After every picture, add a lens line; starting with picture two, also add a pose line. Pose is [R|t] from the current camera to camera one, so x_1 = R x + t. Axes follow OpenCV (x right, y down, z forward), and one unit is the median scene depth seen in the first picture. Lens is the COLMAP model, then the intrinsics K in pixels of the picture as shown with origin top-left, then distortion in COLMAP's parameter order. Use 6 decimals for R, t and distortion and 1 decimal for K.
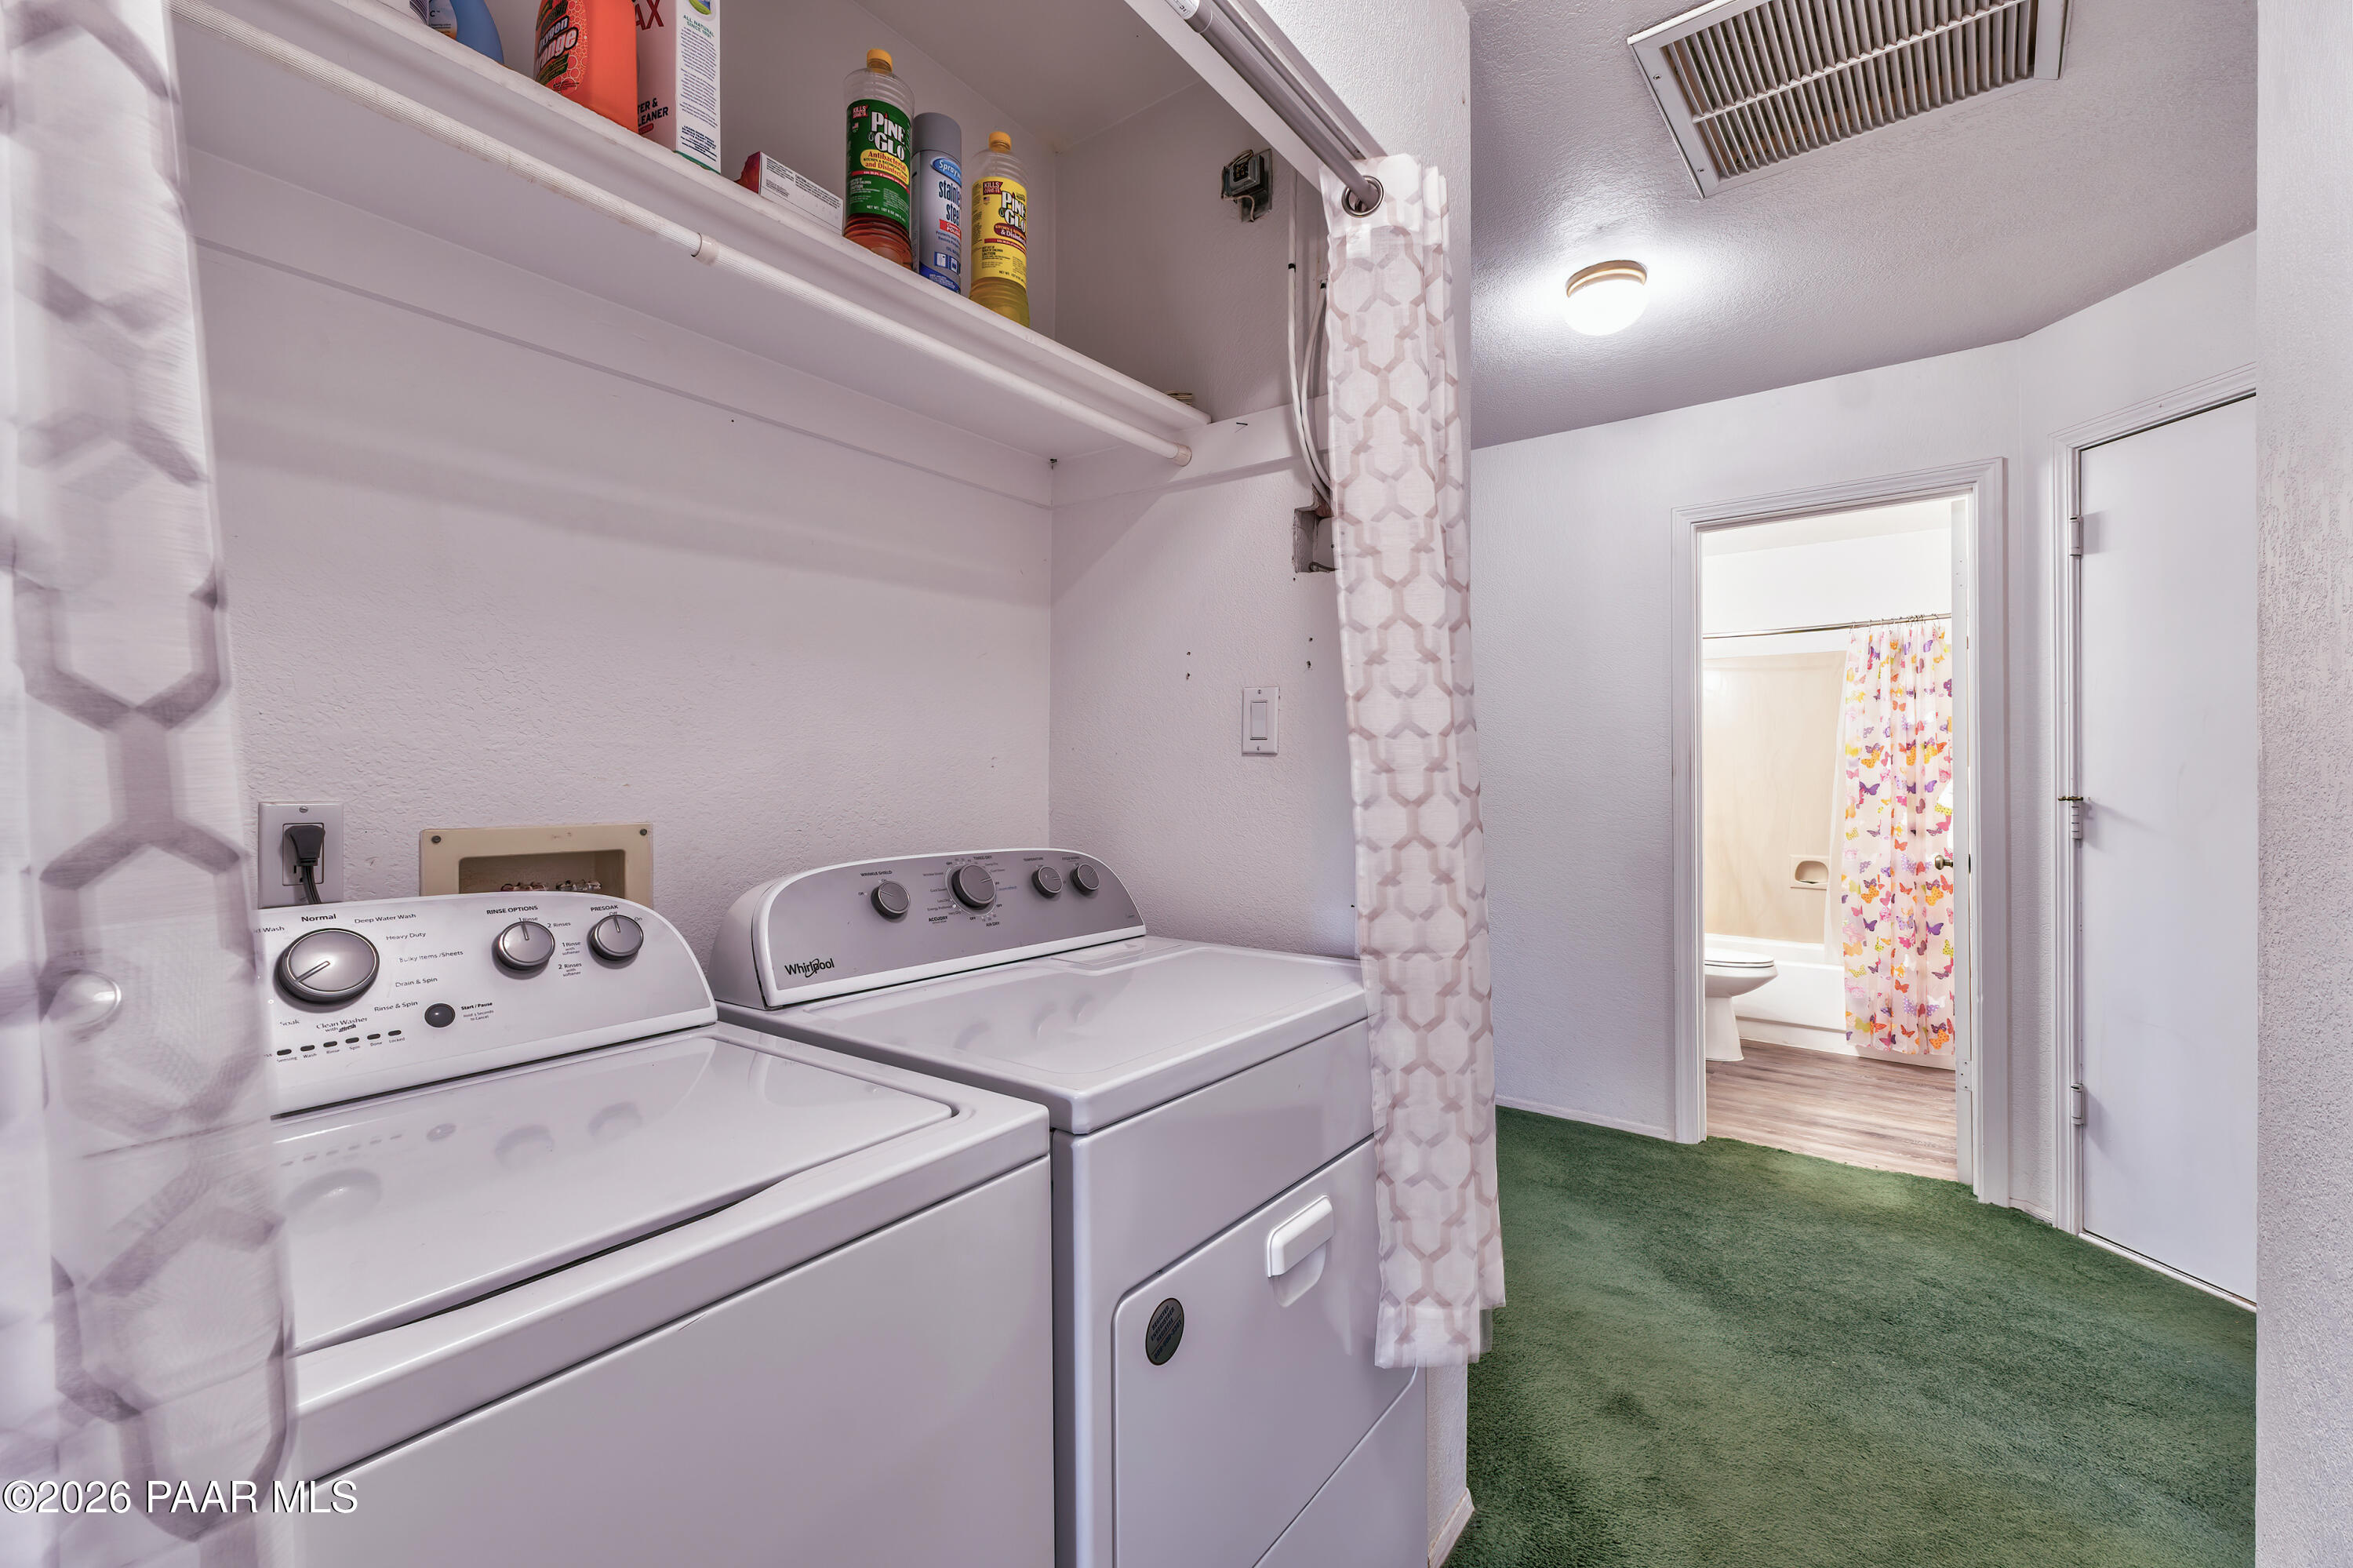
lens RADIAL K [[992.3, 0, 1173.4], [0, 992.3, 770.8], [0, 0, 1]] dist [0.006441, -0.000373]
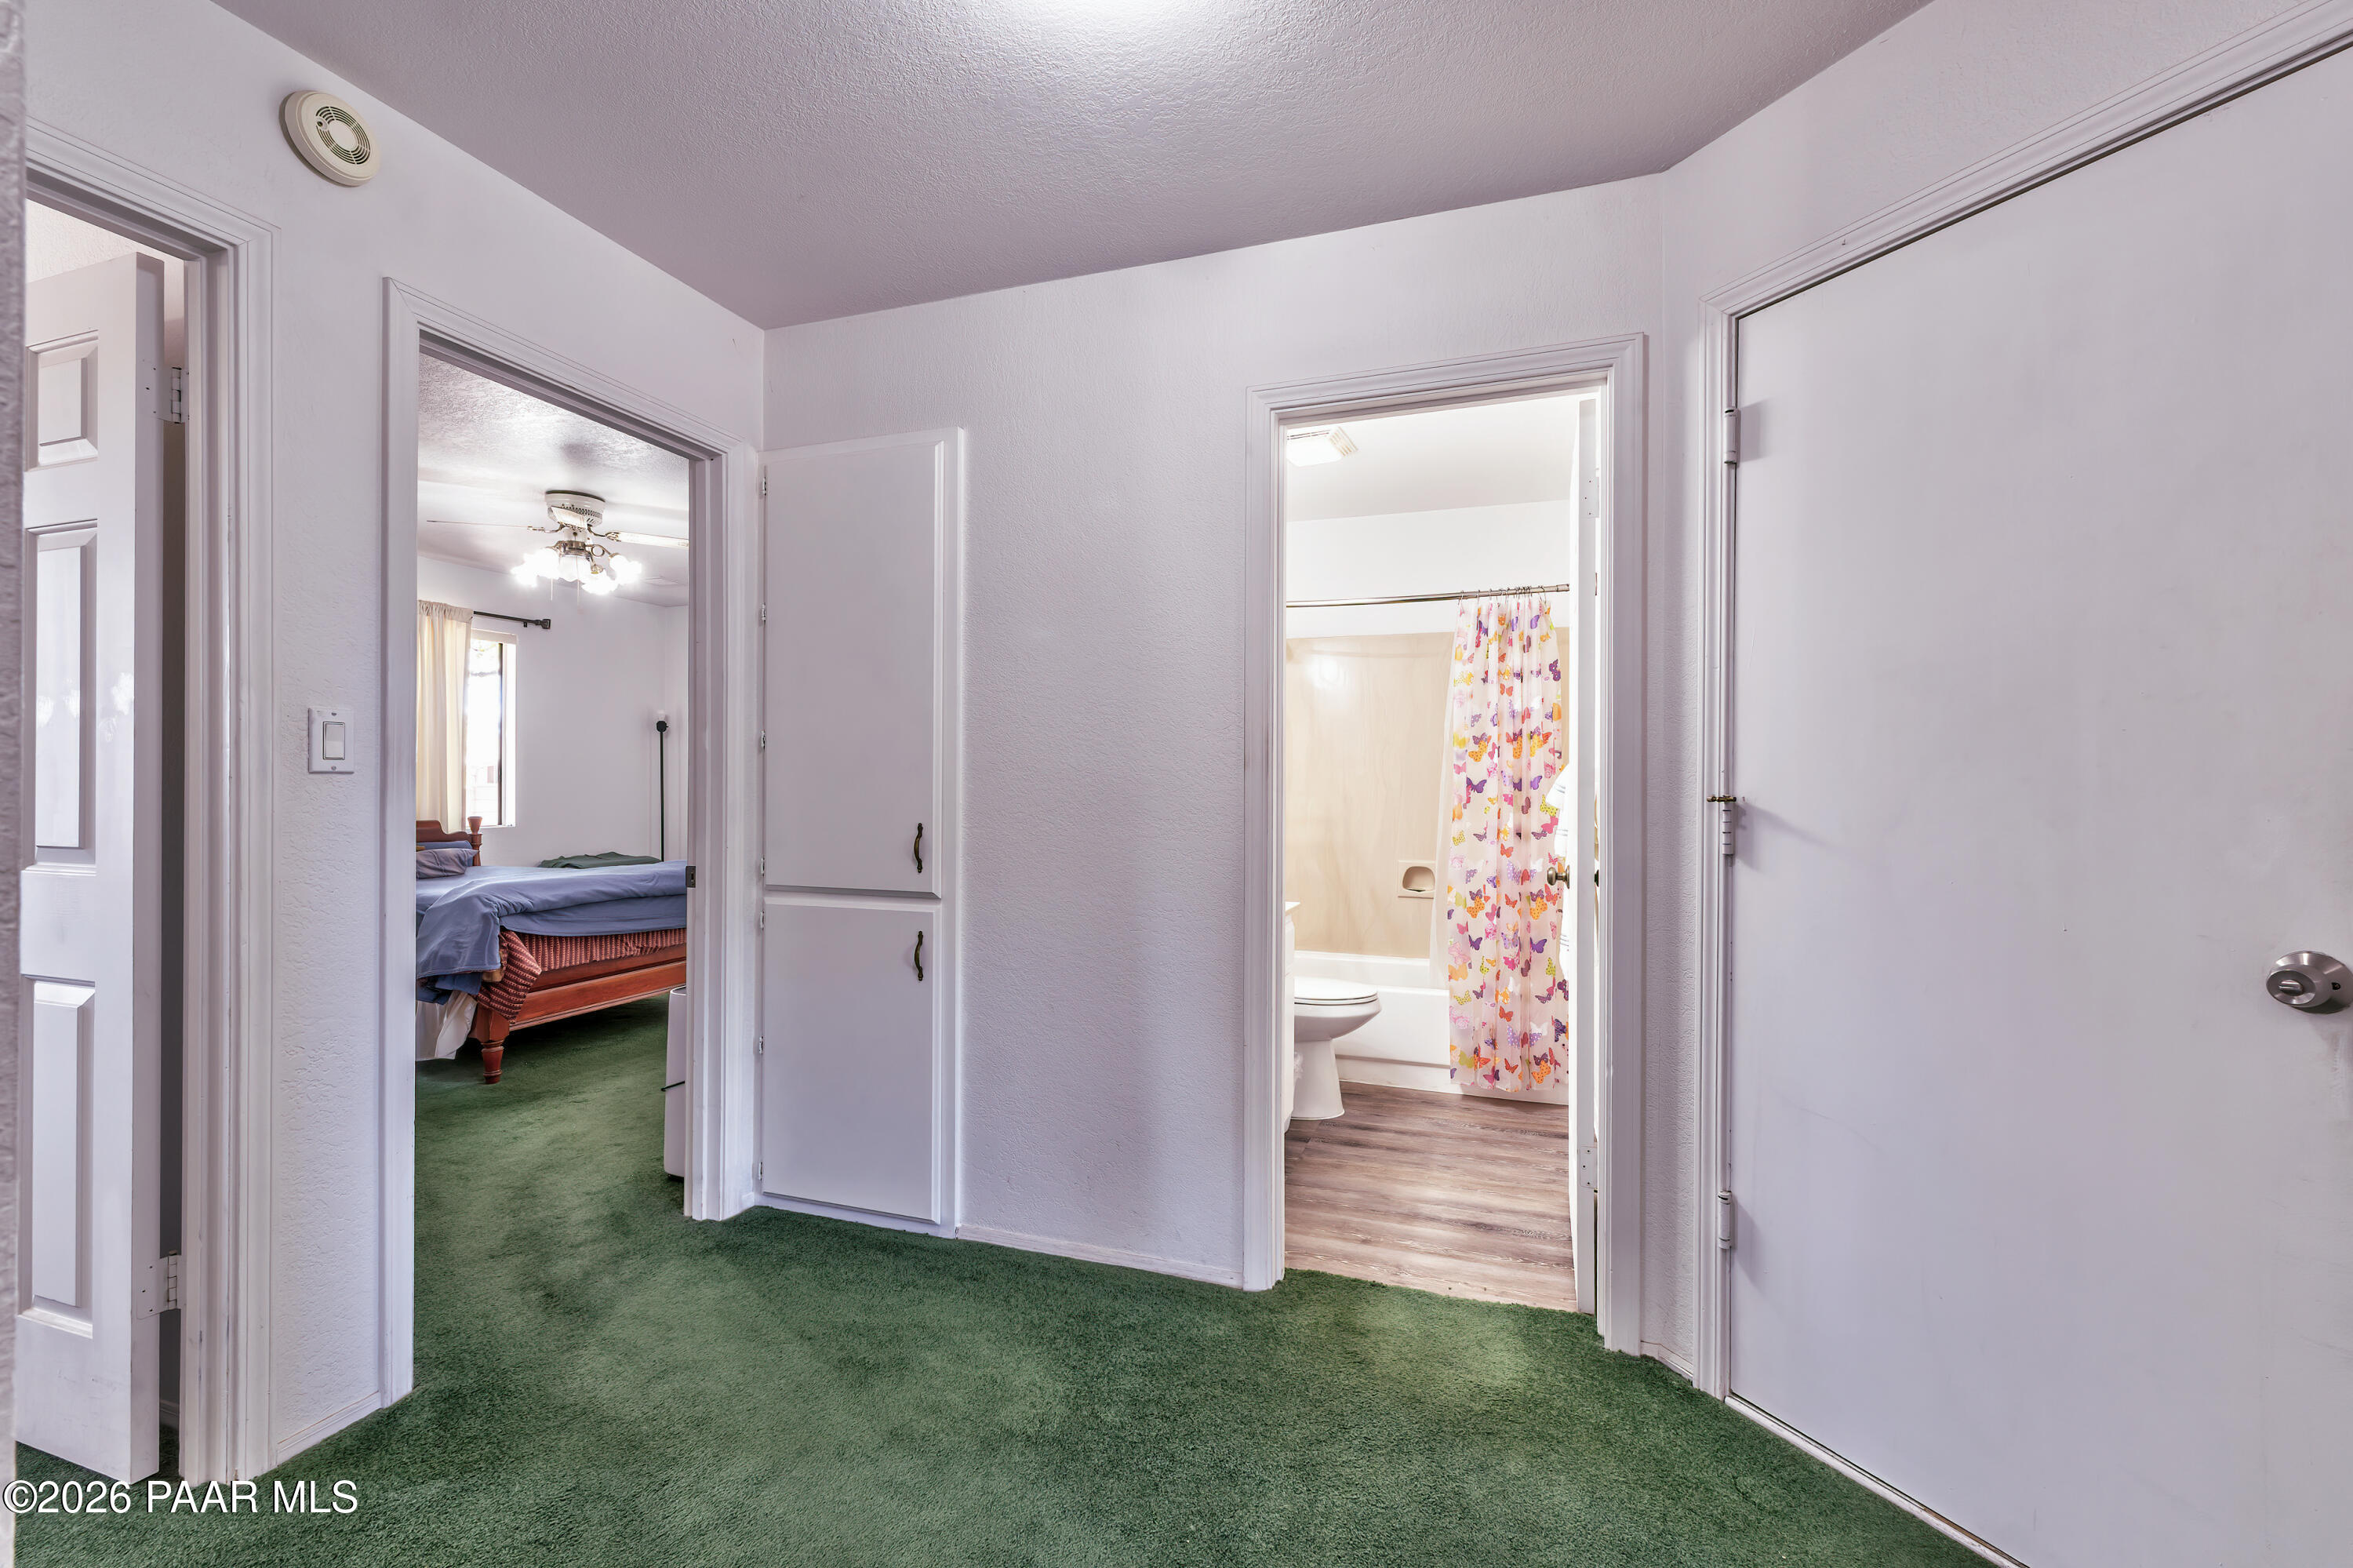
lens RADIAL K [[992.3, 0, 1180.6], [0, 992.3, 783.8], [0, 0, 1]] dist [0.006441, -0.000373]
pose [[0.945903, -0.000137, 0.324451, 0.225072], [-0.005056, 0.999872, 0.015163, 0.005923], [-0.324411, -0.015983, 0.945781, 0.340916]]
